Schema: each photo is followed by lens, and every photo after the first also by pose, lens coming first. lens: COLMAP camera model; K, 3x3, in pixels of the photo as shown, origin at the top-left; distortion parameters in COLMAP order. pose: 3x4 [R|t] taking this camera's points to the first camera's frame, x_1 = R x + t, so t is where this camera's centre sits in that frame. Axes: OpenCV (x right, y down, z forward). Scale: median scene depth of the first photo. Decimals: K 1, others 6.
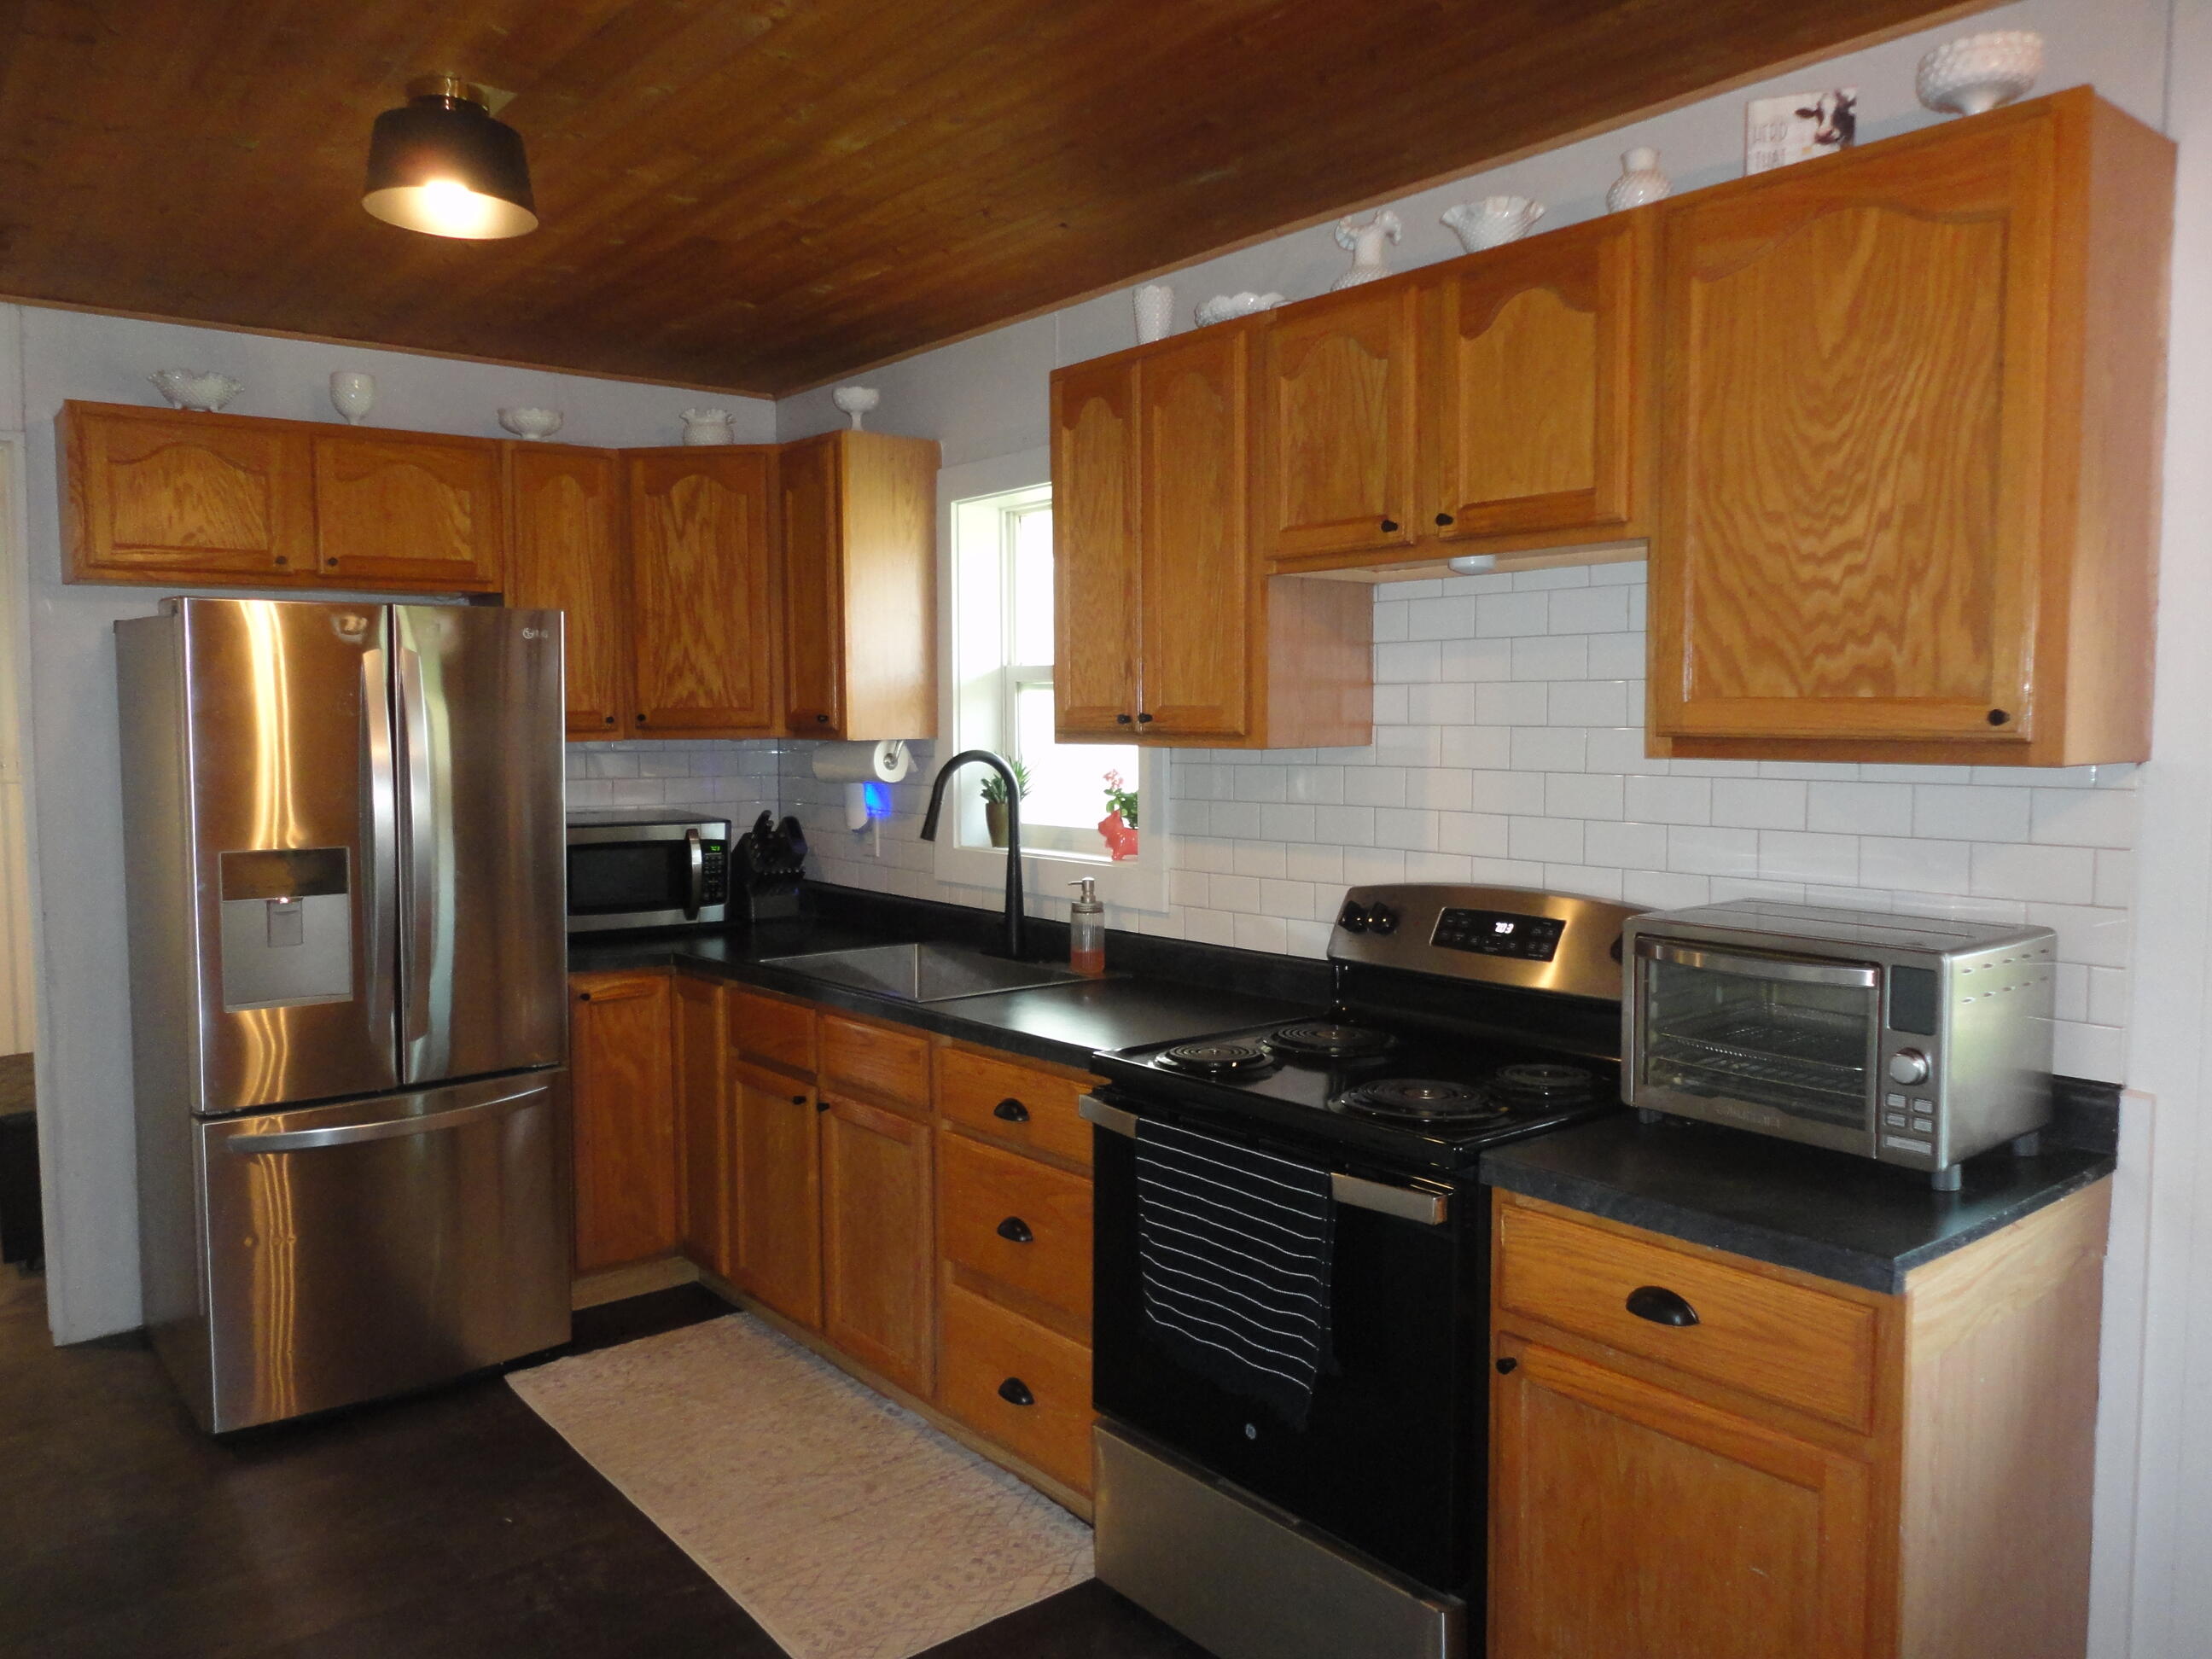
lens RADIAL K [[1619.2, 0, 1106.0], [0, 1619.2, 829.5], [0, 0, 1]] dist [0.000954, 0.004241]
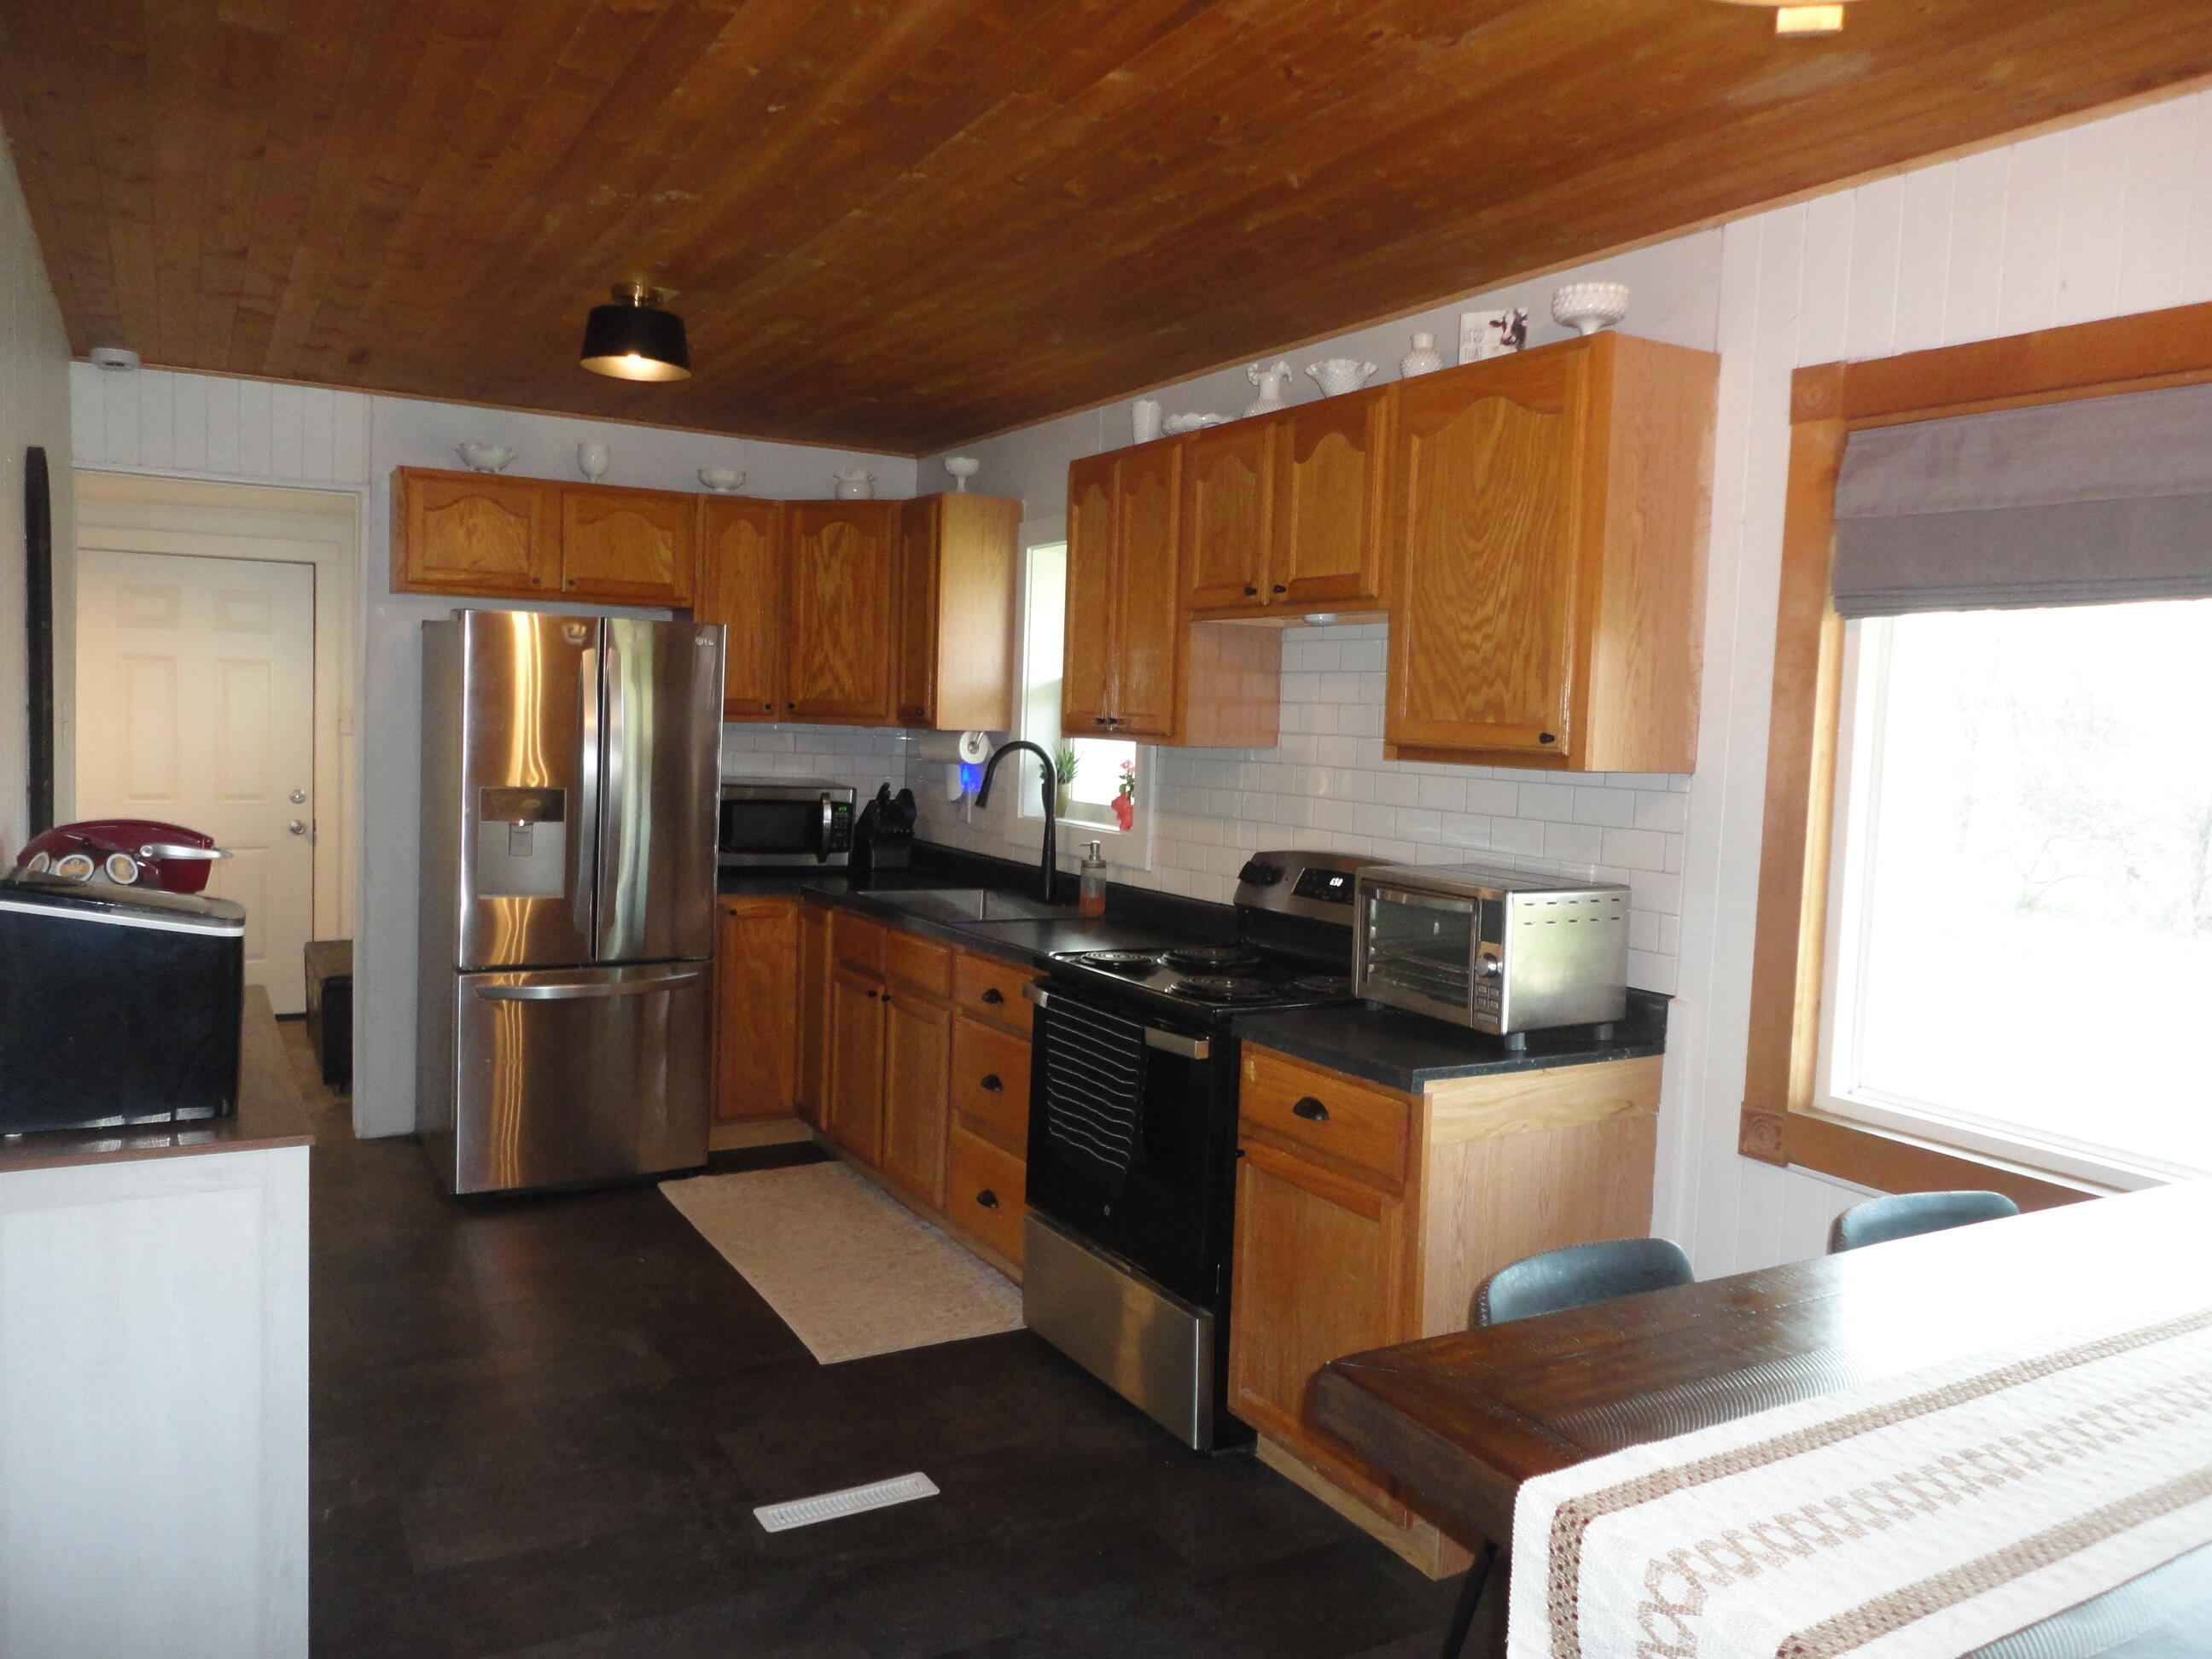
lens RADIAL K [[1594.5, 0, 1106.0], [0, 1594.5, 829.5], [0, 0, 1]] dist [-0.008557, -0.000965]
pose [[0.988084, 0.051656, -0.144986, 0.200087], [-0.051988, 0.998647, 0.001499, 0.019857], [0.144867, 0.006057, 0.989433, -0.302681]]
